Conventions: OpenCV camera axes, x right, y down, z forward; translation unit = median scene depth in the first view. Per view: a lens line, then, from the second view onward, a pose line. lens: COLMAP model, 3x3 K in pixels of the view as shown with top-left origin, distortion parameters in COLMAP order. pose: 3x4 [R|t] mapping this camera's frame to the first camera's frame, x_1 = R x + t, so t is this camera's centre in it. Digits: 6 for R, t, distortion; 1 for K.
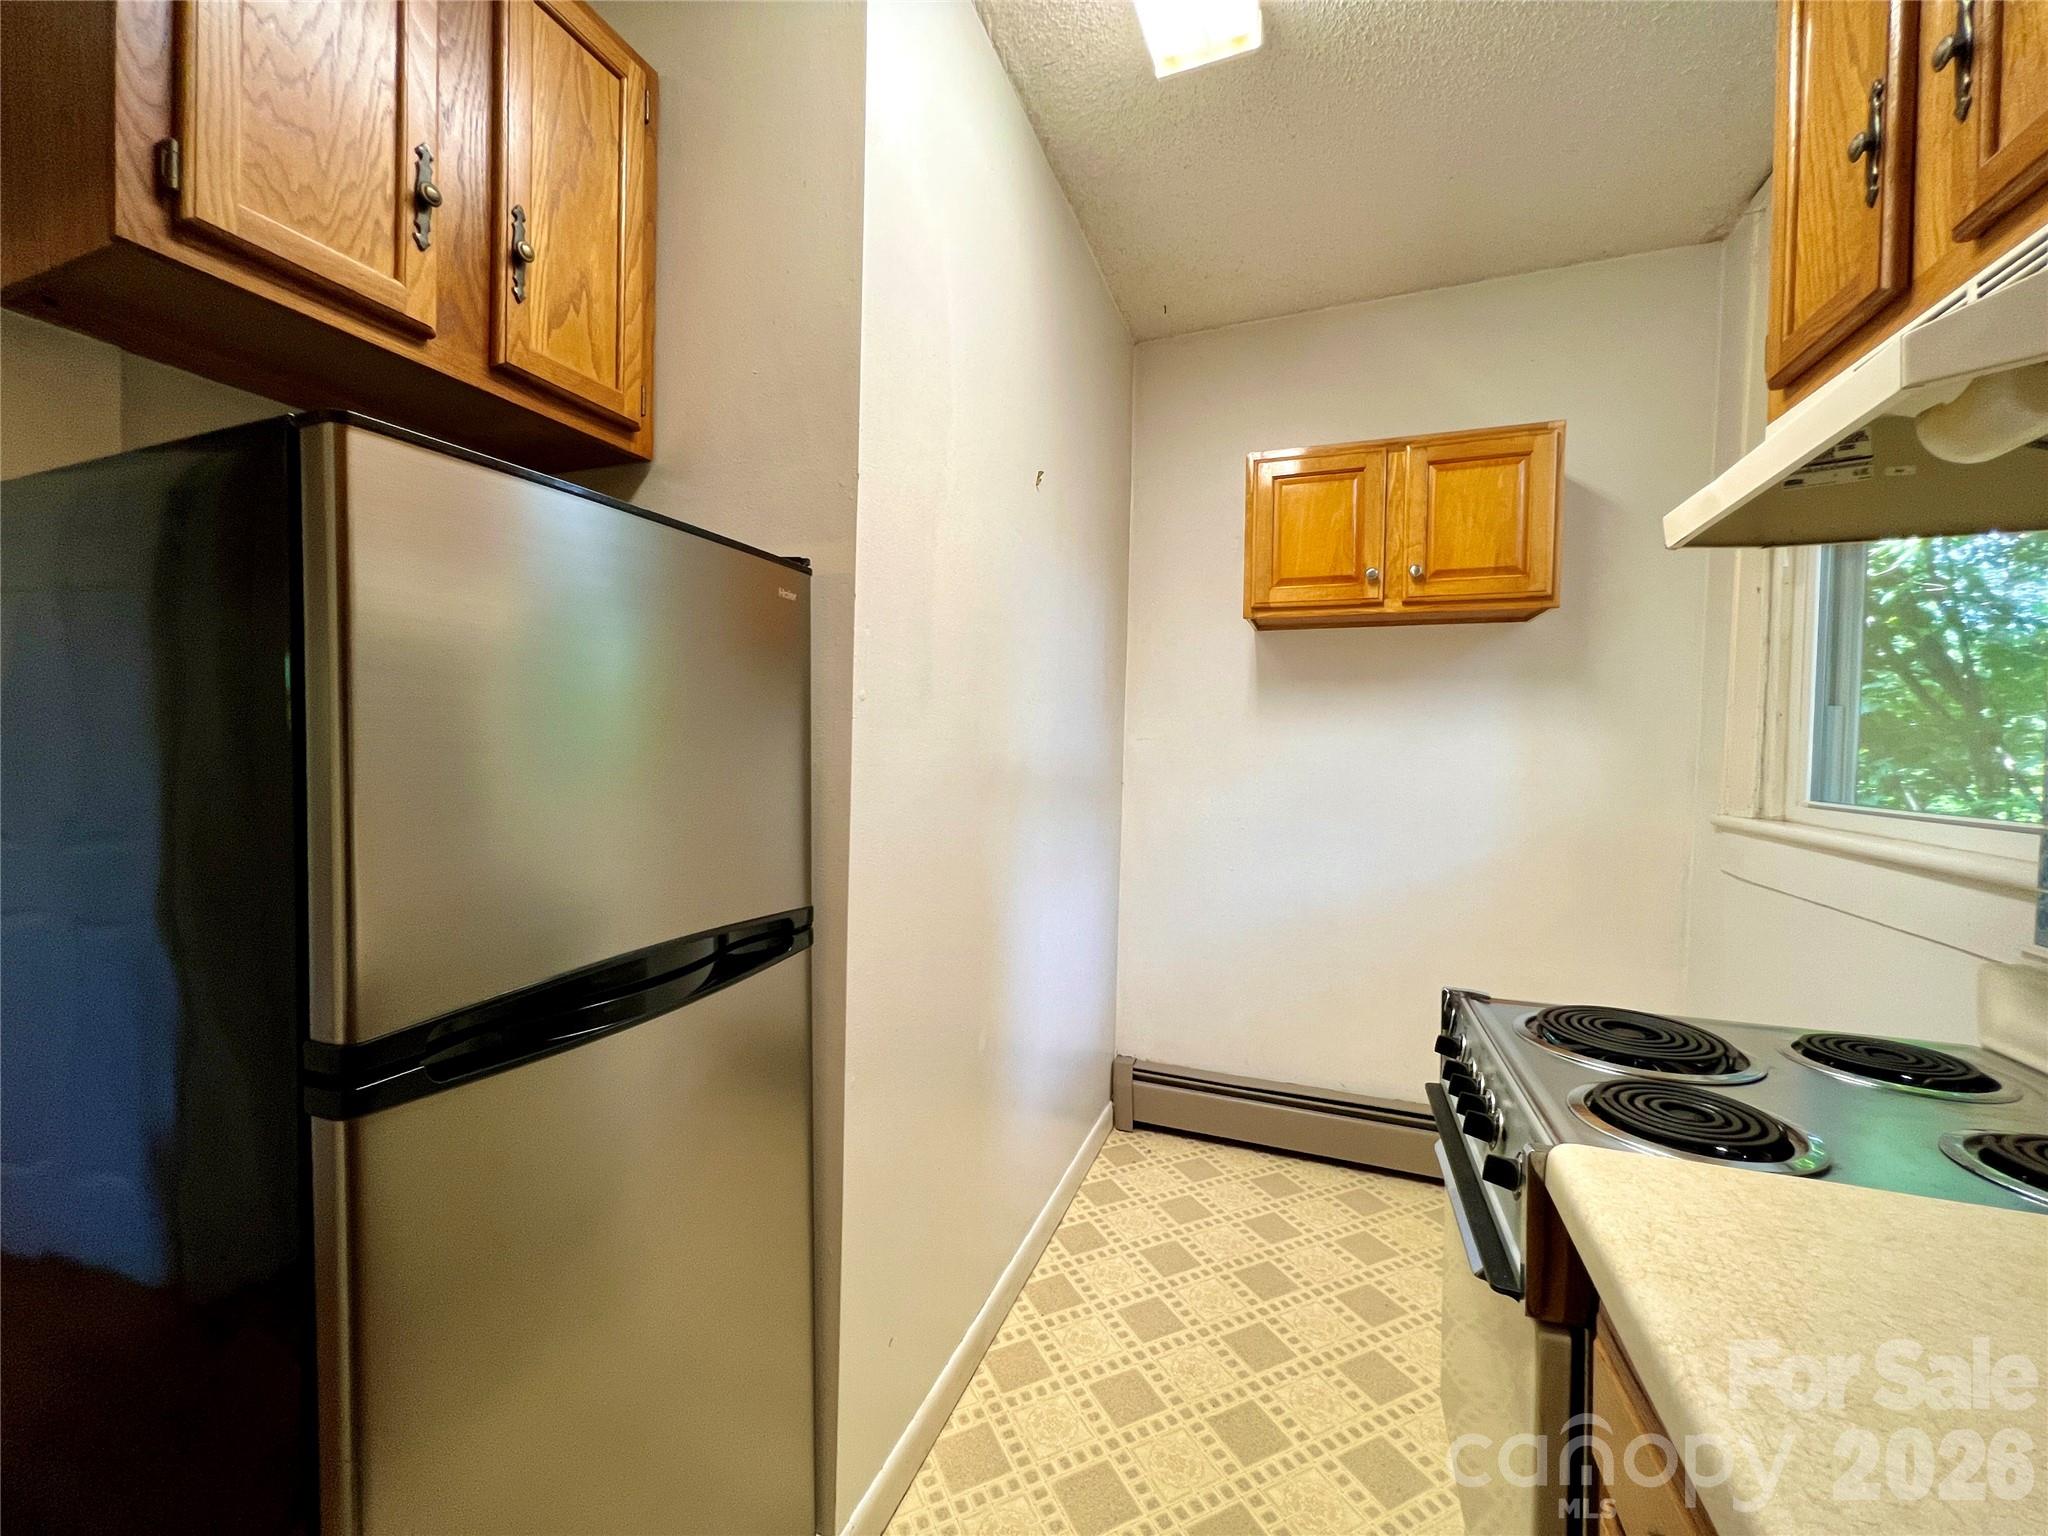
lens RADIAL K [[821.4, 0, 1023.4], [0, 821.4, 764.4], [0, 0, 1]] dist [-0.001210, -0.000137]
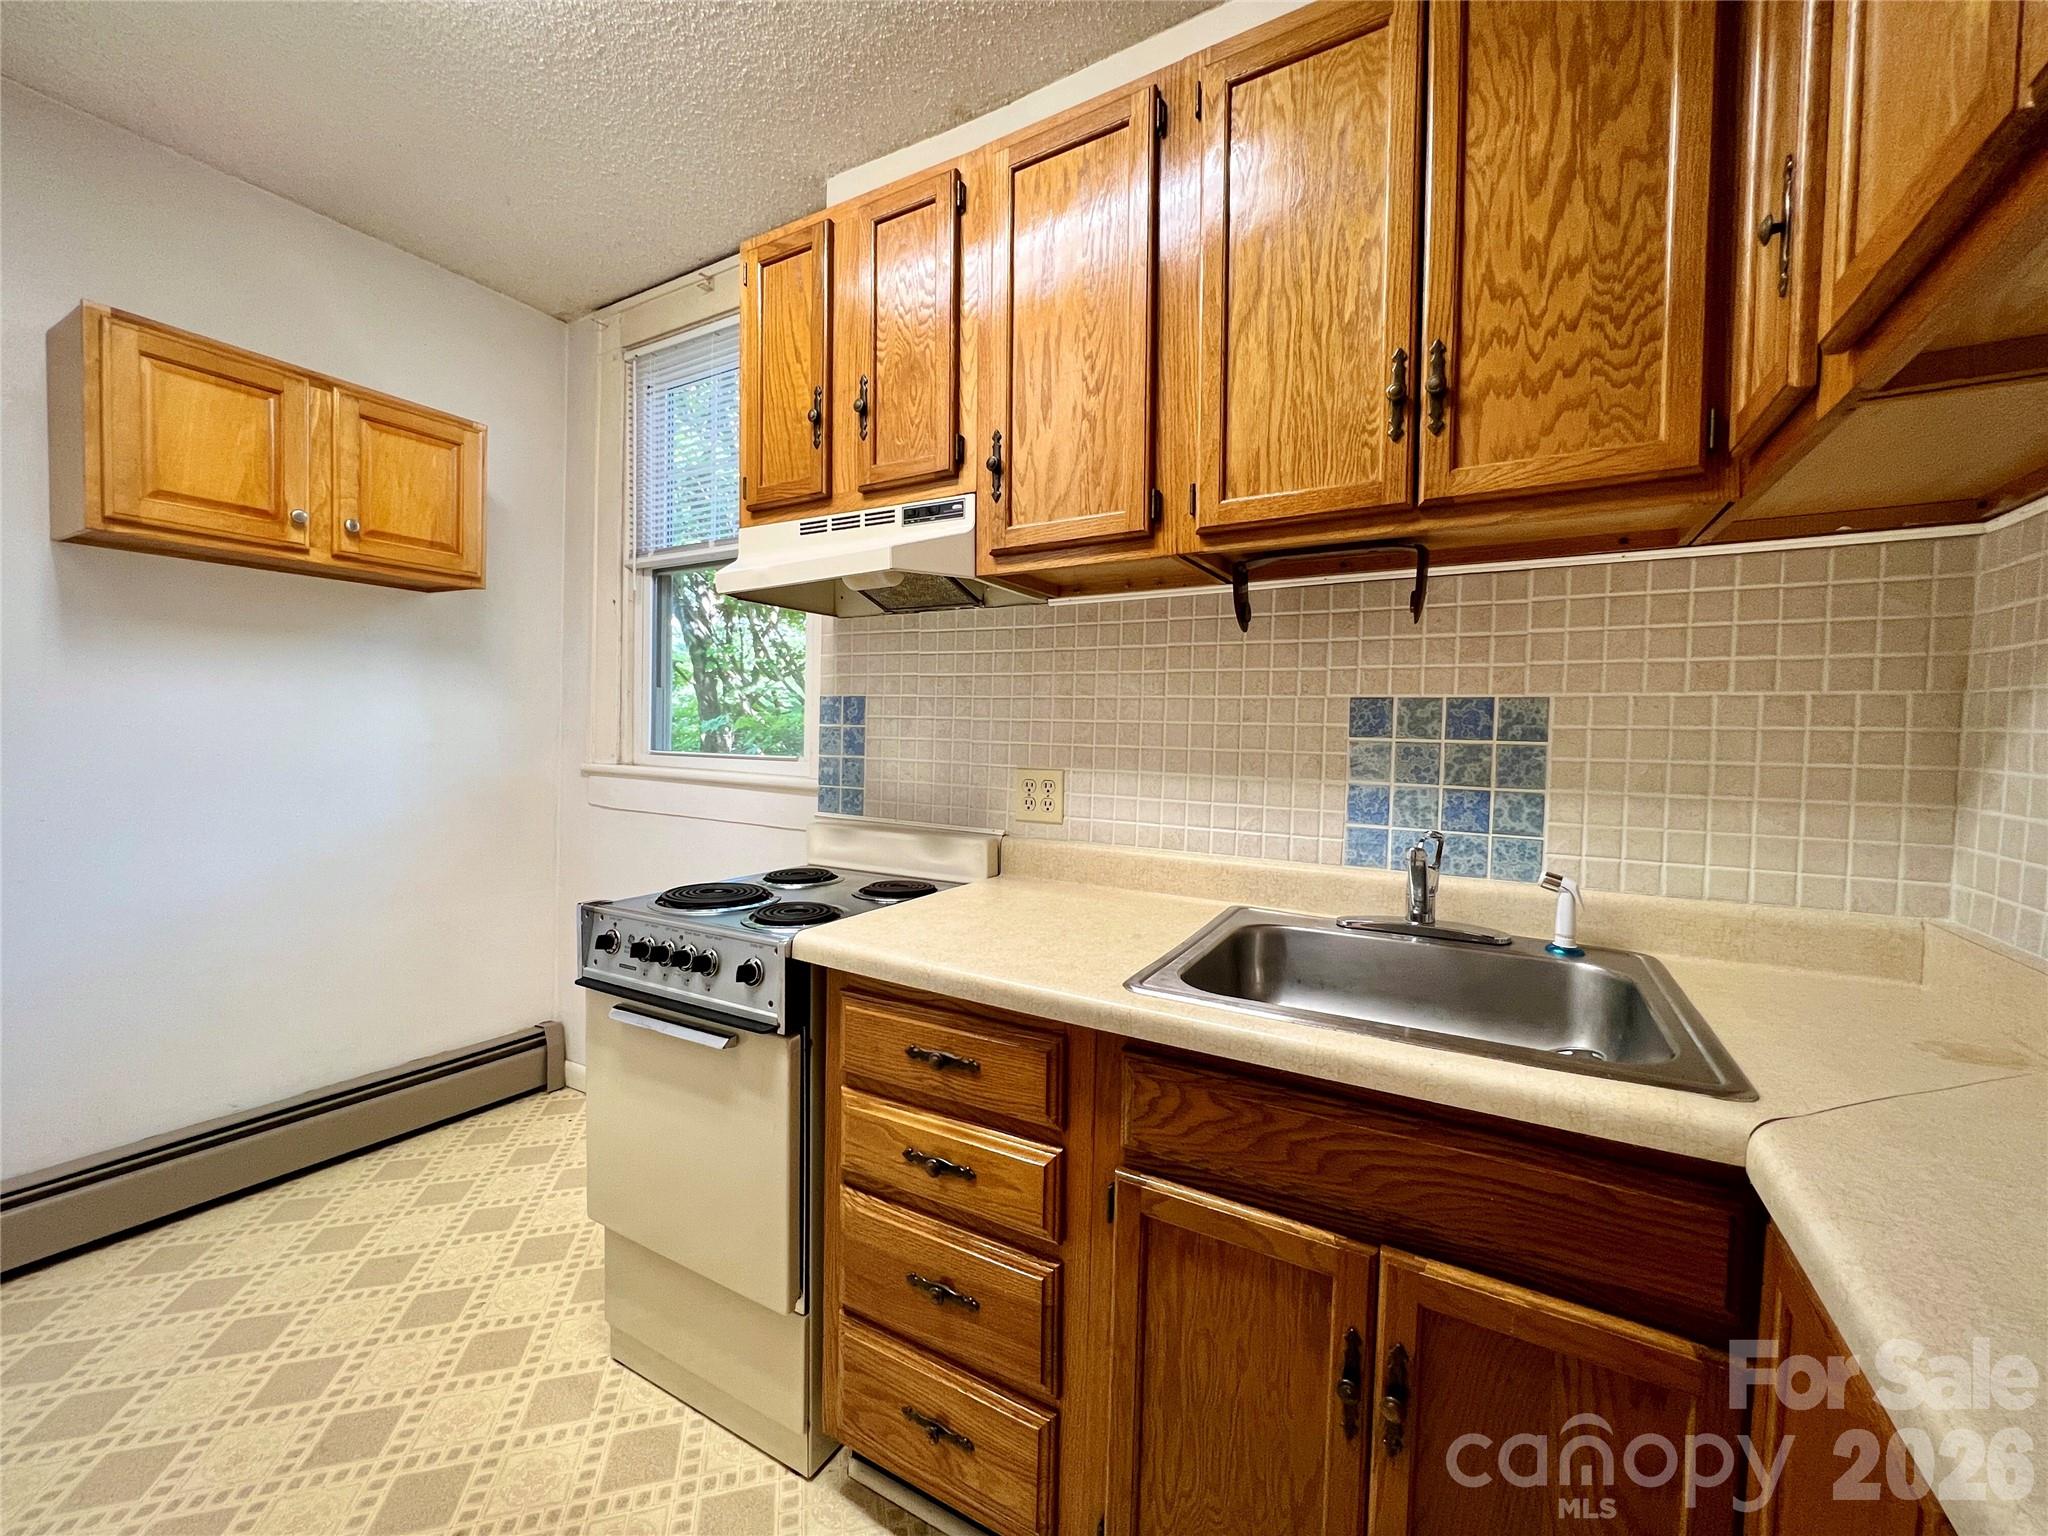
lens RADIAL K [[816.6, 0, 1029.1], [0, 816.6, 758.8], [0, 0, 1]] dist [-0.003433, 0.001112]
pose [[0.166574, -0.043713, 0.985060, -0.339769], [0.001863, 0.999029, 0.044018, -0.003710], [-0.986027, -0.005498, 0.166494, 0.059367]]
